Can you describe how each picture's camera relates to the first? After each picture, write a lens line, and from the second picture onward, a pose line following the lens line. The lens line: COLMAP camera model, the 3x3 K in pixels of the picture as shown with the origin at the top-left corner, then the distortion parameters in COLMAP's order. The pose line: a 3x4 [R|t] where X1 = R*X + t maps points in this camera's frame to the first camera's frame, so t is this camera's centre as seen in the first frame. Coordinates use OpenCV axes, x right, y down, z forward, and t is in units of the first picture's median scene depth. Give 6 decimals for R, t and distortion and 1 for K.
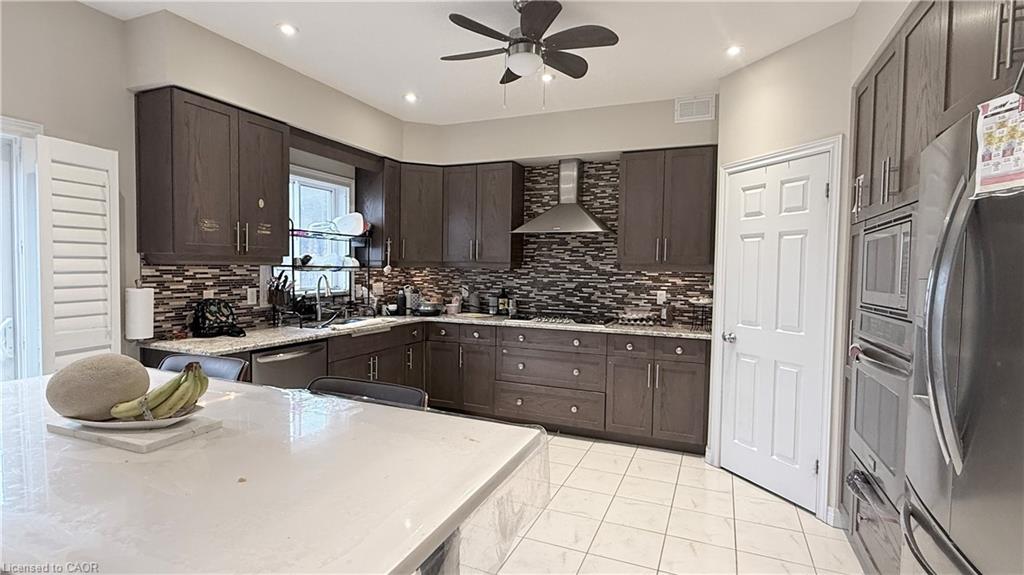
lens RADIAL K [[490.7, 0, 512.0], [0, 490.7, 287.5], [0, 0, 1]] dist [0.000000, 0.000093]
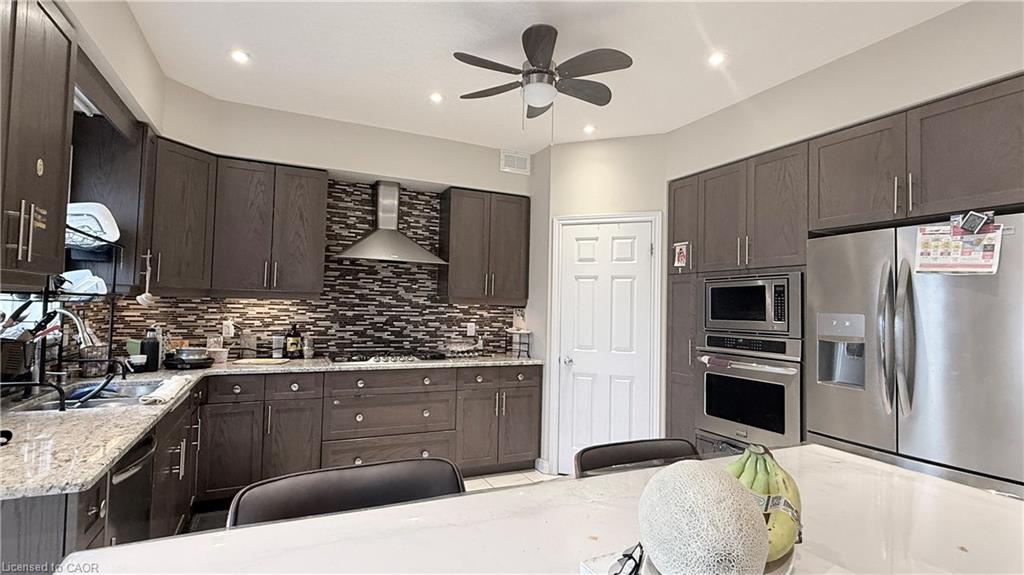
lens RADIAL K [[490.7, 0, 512.0], [0, 490.7, 287.5], [0, 0, 1]] dist [0.000000, 0.000093]
pose [[0.663204, 0.029976, 0.747839, -0.408746], [0.015458, 0.998436, -0.053729, -0.010551], [-0.748279, 0.047193, 0.661703, 0.225744]]
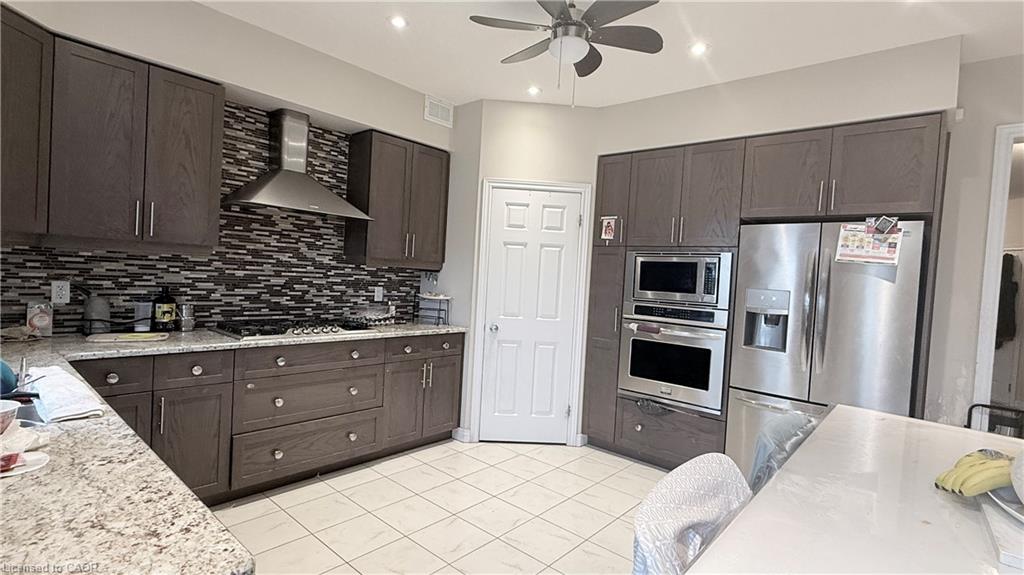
lens RADIAL K [[490.7, 0, 512.0], [0, 490.7, 287.5], [0, 0, 1]] dist [0.000000, 0.000093]
pose [[0.308359, -0.024856, 0.950945, -0.491127], [-0.016040, 0.999381, 0.031323, -0.024275], [-0.951135, -0.024912, 0.307770, 0.448973]]
